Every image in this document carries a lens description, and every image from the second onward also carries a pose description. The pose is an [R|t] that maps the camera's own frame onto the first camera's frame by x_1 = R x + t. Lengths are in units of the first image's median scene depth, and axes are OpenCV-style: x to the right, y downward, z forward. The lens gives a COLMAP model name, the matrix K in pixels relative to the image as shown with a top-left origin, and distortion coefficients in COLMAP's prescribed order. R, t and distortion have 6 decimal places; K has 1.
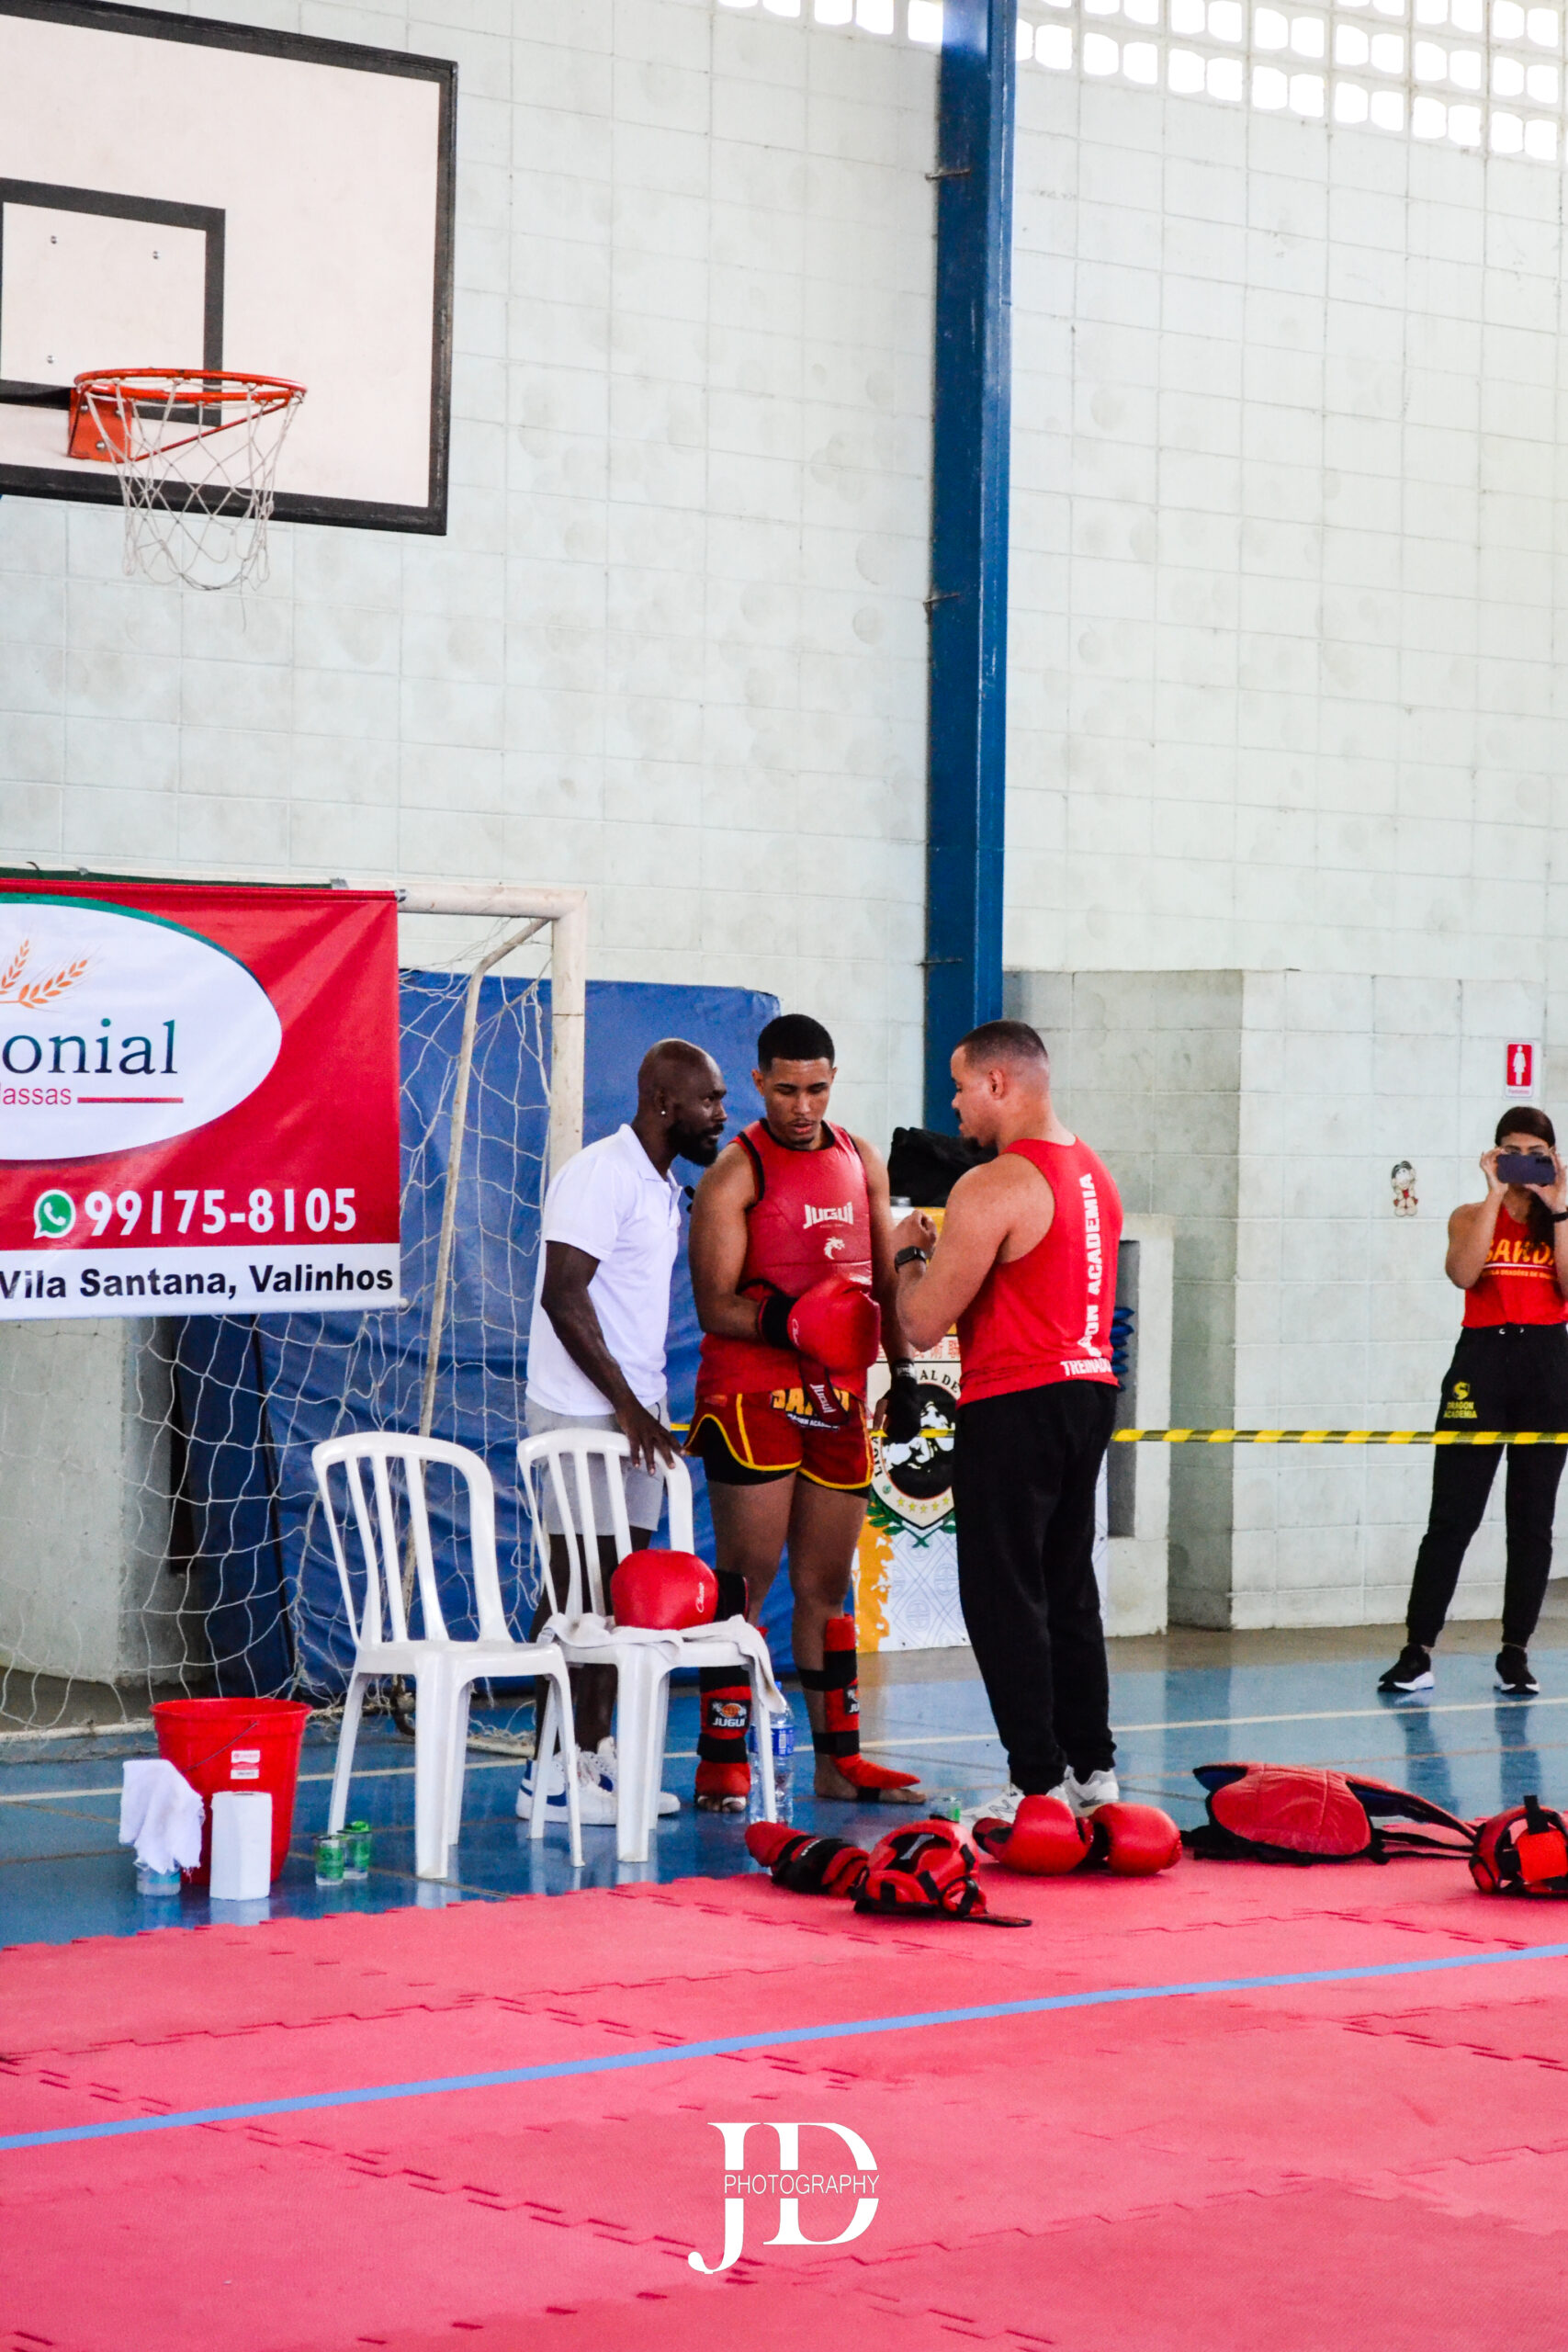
lens RADIAL K [[5464.0, 0, 784.0], [0, 5464.0, 1176.0], [0, 0, 1]] dist [0.098524, -0.558414]
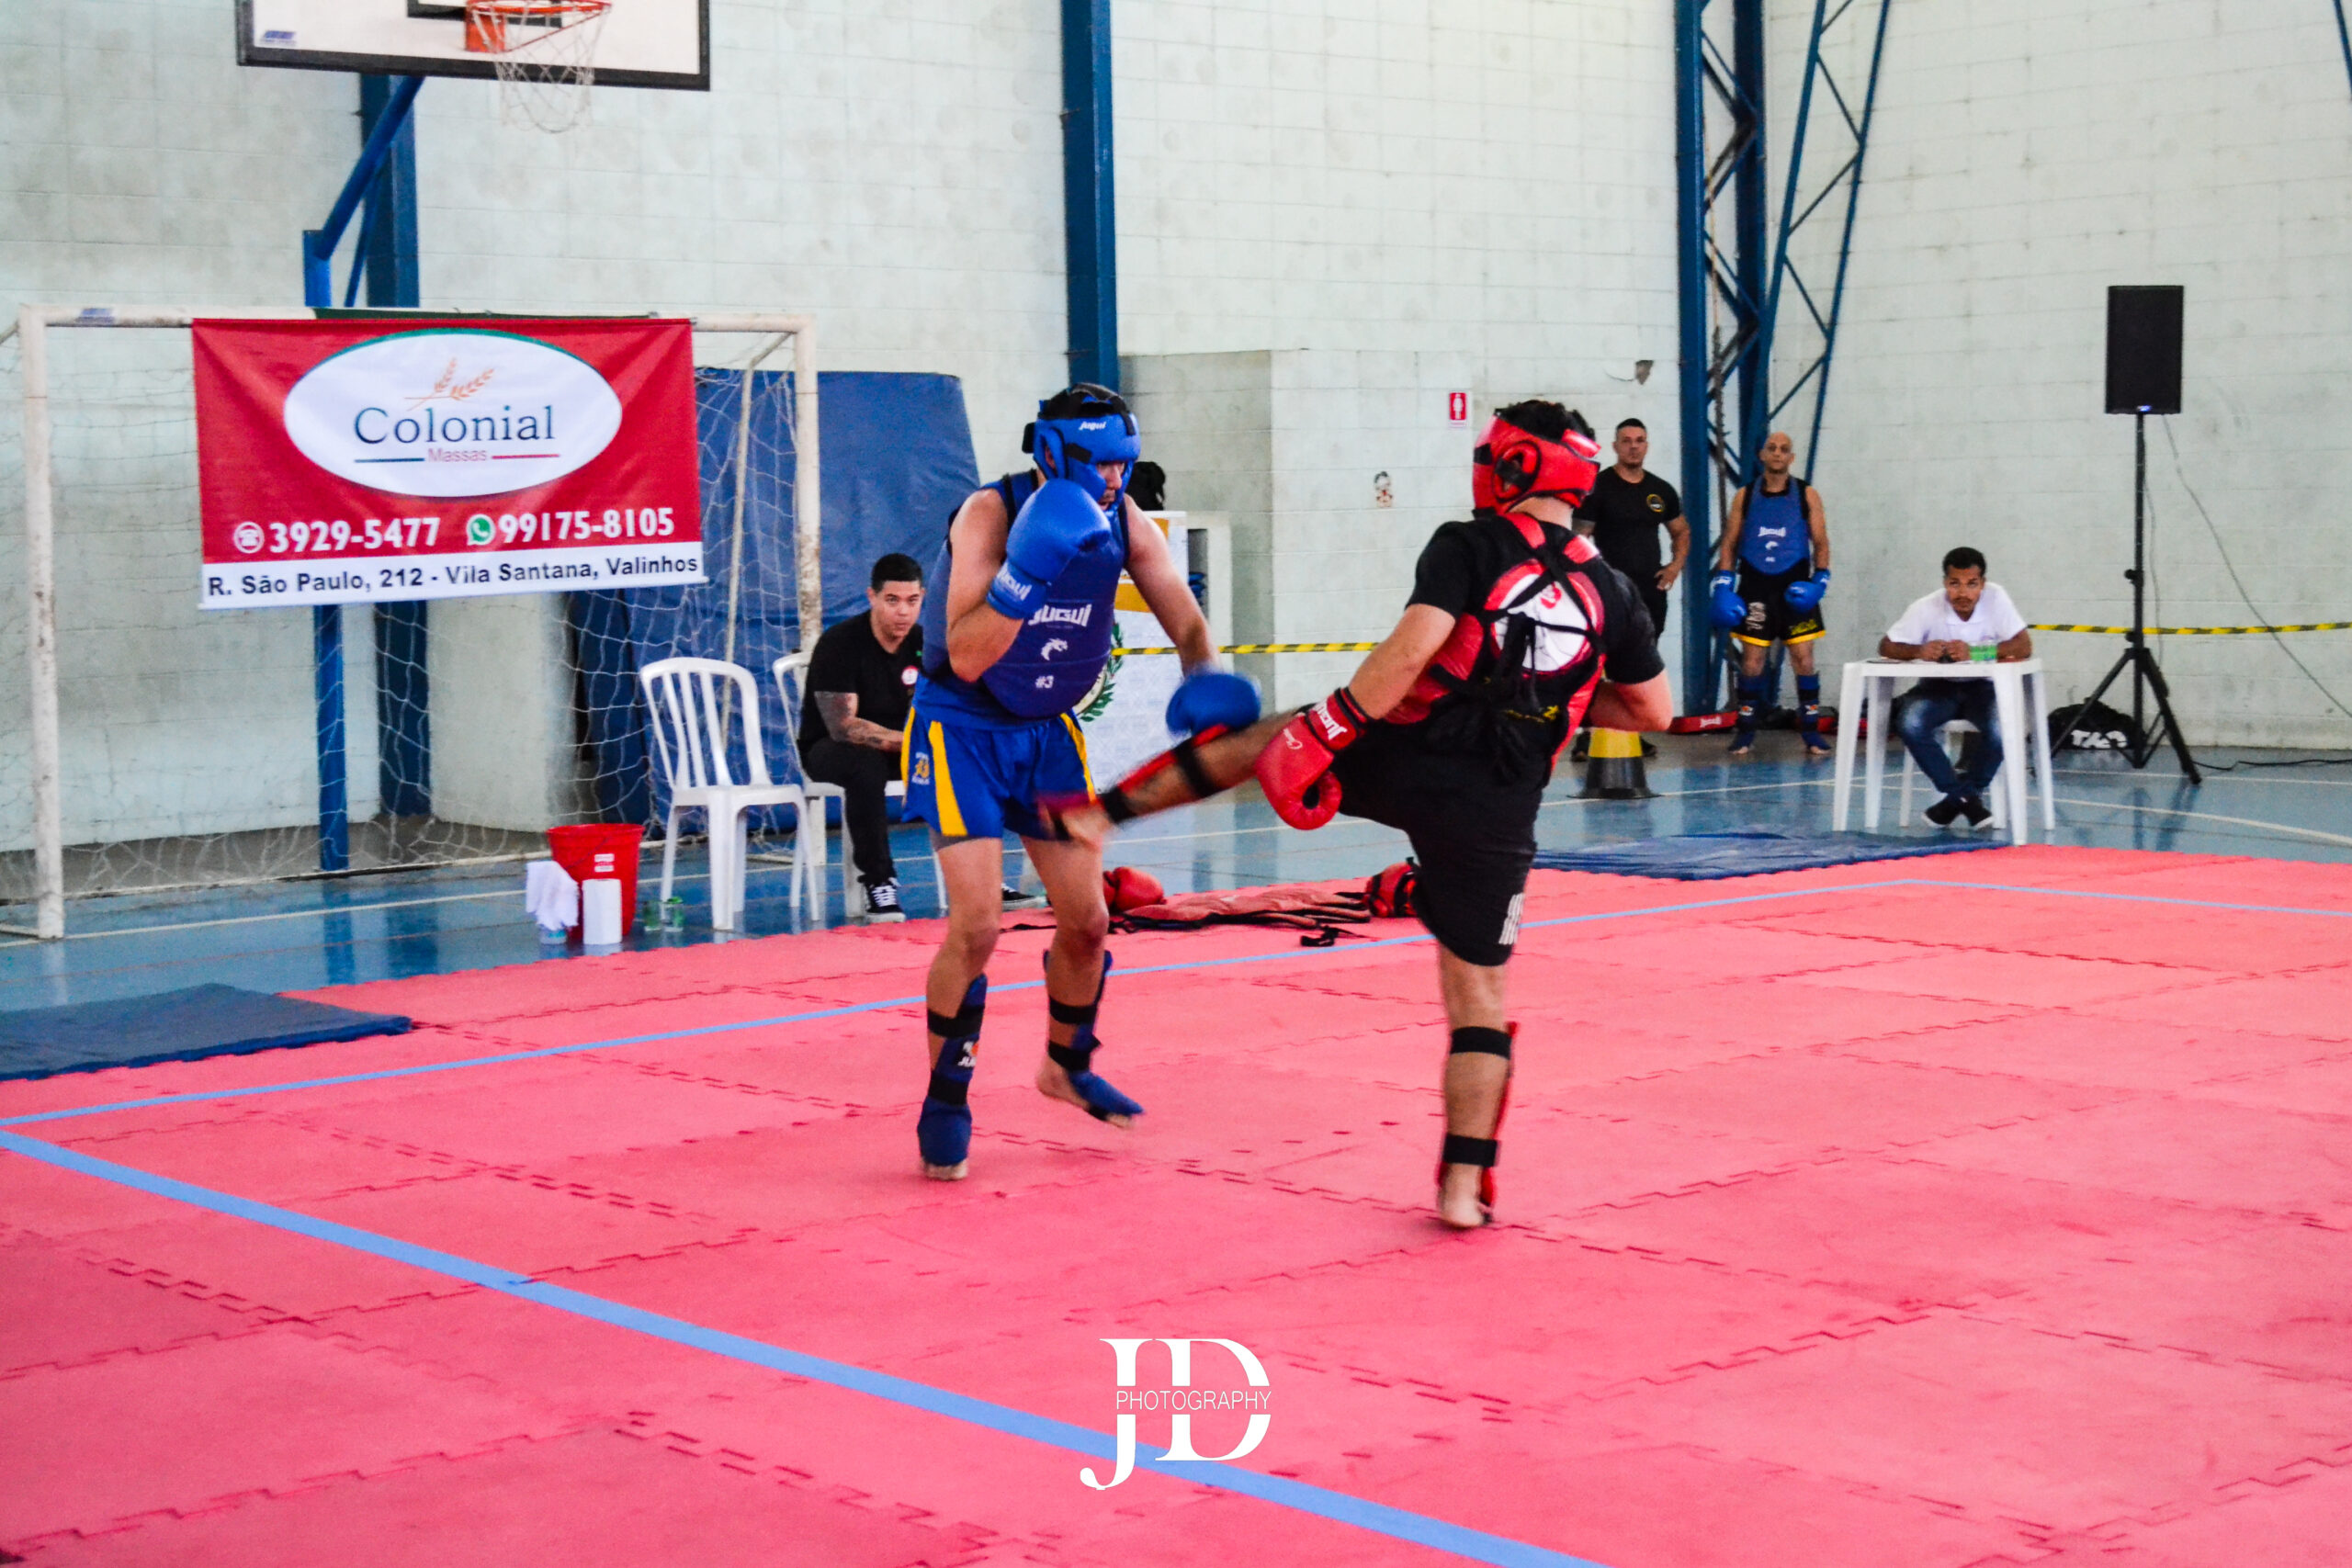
lens RADIAL K [[3843.6, 0, 1150.5], [0, 3843.6, 774.1], [0, 0, 1]] dist [-0.009454, 0.024742]
pose [[0.999225, -0.035745, 0.016471, 0.038858], [0.034513, 0.996963, 0.069815, 0.006250], [-0.018916, -0.069193, 0.997424, -0.117061]]
